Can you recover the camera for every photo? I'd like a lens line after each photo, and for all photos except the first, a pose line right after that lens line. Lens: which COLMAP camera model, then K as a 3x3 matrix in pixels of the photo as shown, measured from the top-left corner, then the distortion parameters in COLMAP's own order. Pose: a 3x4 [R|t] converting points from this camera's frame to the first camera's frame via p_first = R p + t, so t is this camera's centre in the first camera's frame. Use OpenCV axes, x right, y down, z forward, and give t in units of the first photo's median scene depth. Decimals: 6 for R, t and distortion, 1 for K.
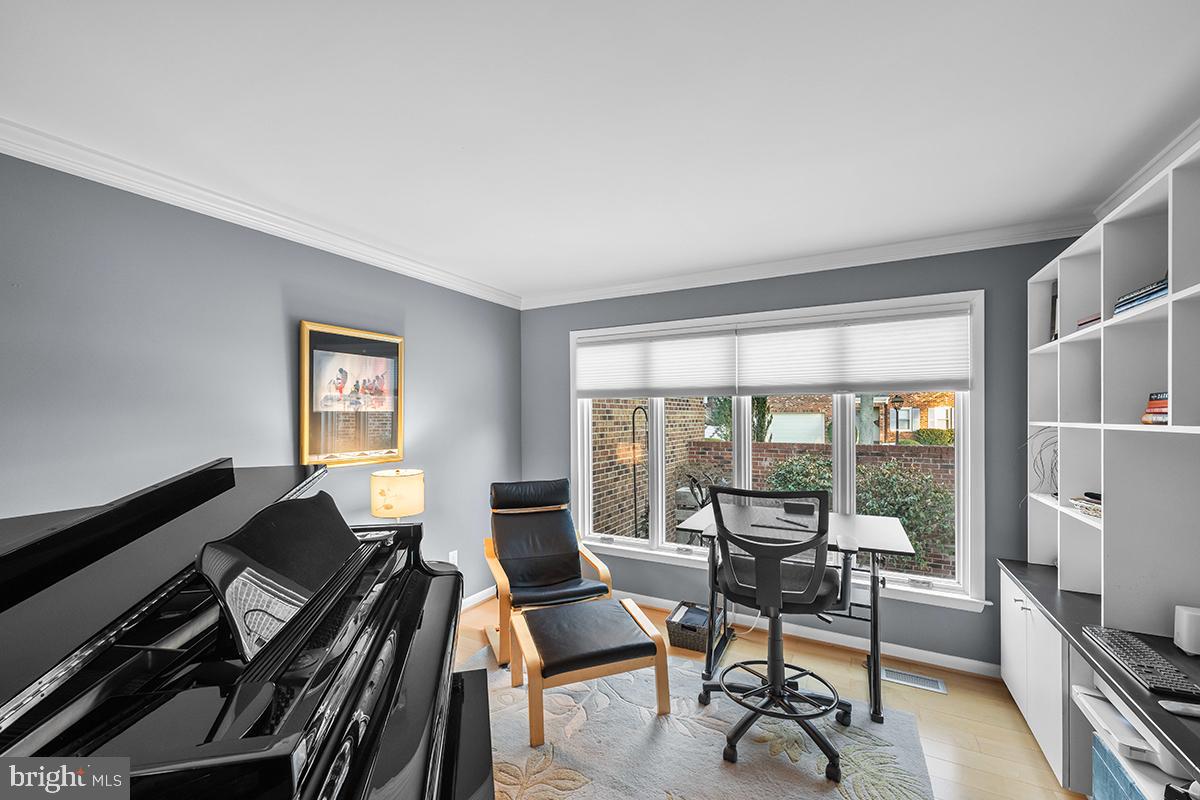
lens RADIAL K [[486.3, 0, 601.4], [0, 486.3, 418.7], [0, 0, 1]] dist [0.007442, -0.000344]
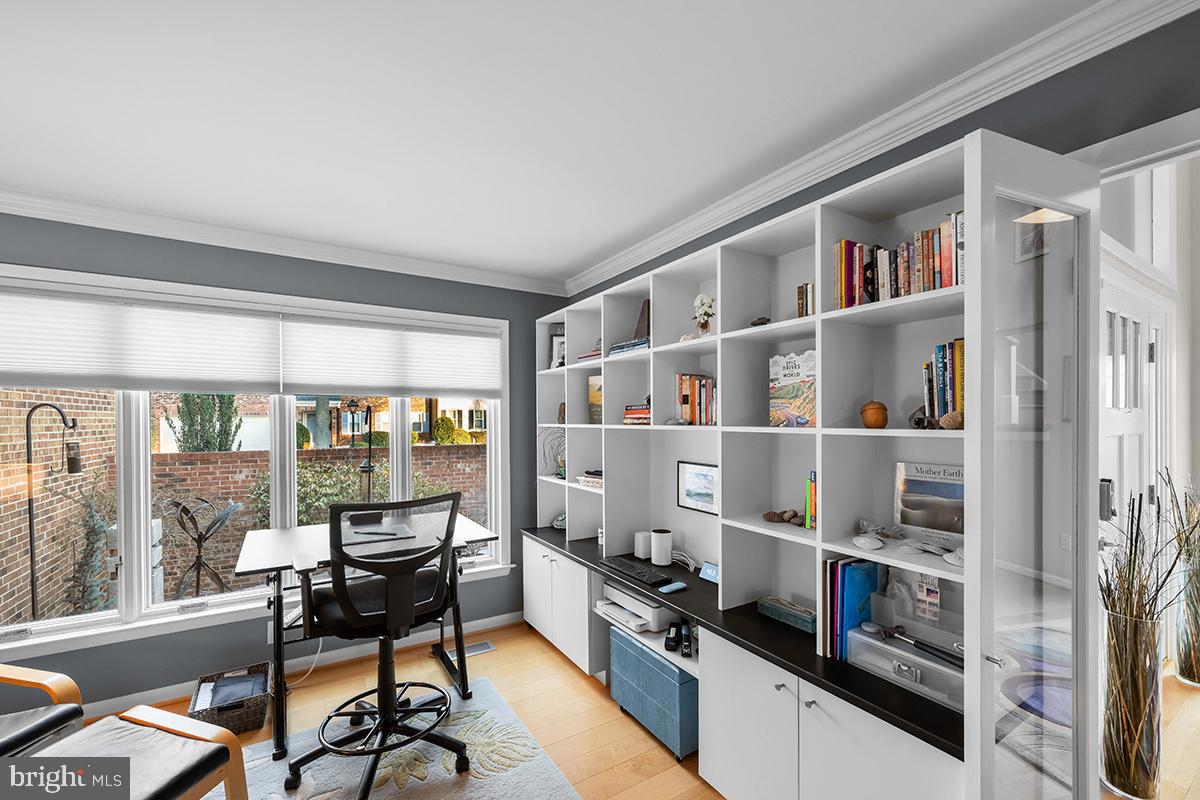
lens RADIAL K [[486.3, 0, 596.6], [0, 486.3, 416.6], [0, 0, 1]] dist [0.007442, -0.000344]
pose [[0.506623, 0.007803, 0.862132, -0.196318], [0.002456, 0.999942, -0.010494, 0.000591], [-0.862164, 0.007434, 0.506574, 0.159758]]
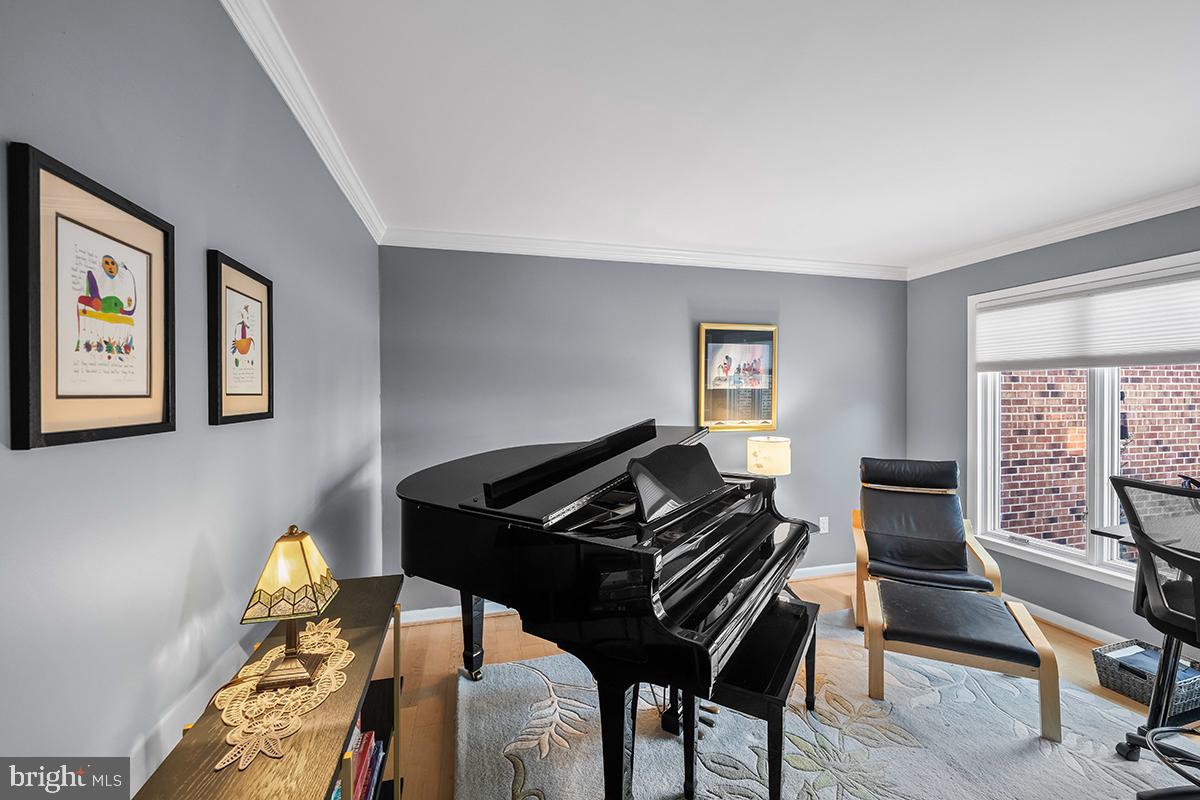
lens RADIAL K [[486.3, 0, 601.2], [0, 486.3, 395.6], [0, 0, 1]] dist [0.007442, -0.000344]
pose [[0.688777, 0.001298, -0.724972, 0.176865], [-0.003078, 0.999995, -0.001134, 0.005796], [0.724966, 0.003013, 0.688778, -0.137175]]
